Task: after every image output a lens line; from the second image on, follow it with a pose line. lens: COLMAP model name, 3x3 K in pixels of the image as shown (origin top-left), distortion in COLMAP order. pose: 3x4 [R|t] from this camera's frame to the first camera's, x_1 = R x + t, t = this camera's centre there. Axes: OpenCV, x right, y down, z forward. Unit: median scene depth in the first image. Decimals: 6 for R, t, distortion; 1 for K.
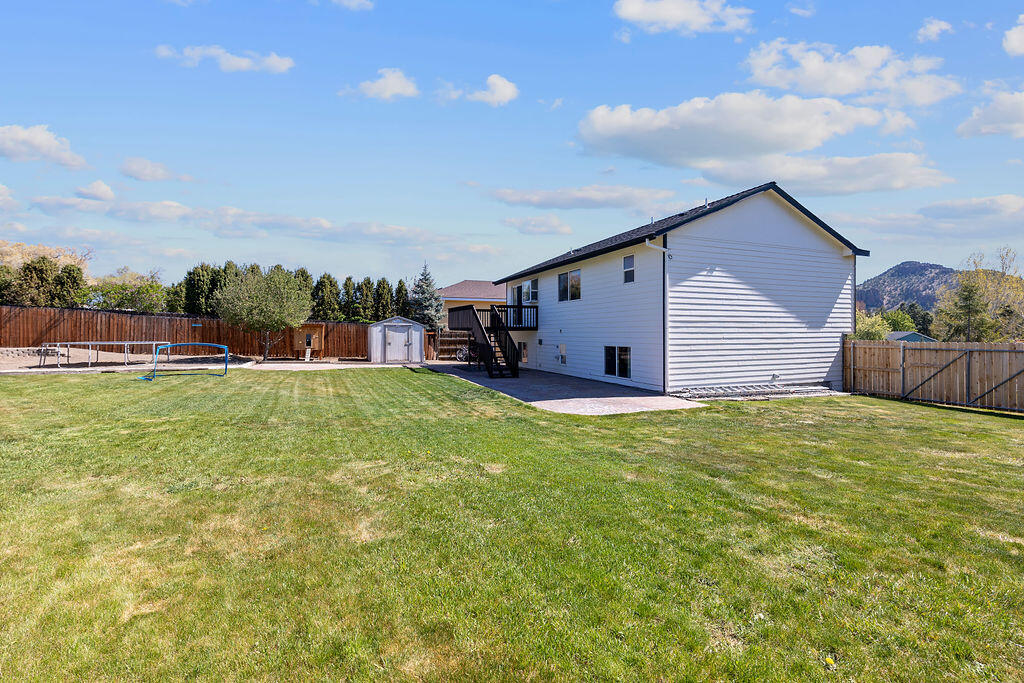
lens RADIAL K [[440.0, 0, 510.6], [0, 440.0, 334.8], [0, 0, 1]] dist [-0.001702, -0.000449]
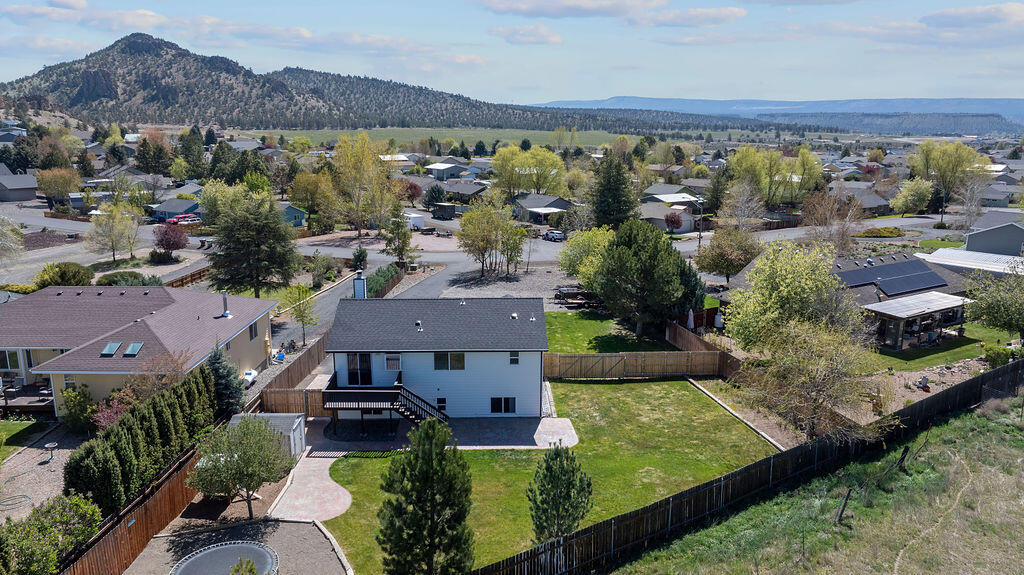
lens RADIAL K [[715.2, 0, 512.2], [0, 715.2, 288.4], [0, 0, 1]] dist [-0.024545, 0.026267]
pose [[0.353891, -0.202501, 0.913102, -4.073679], [0.001874, 0.976432, 0.215819, -1.821962], [-0.935285, -0.074665, 0.345930, -0.016119]]
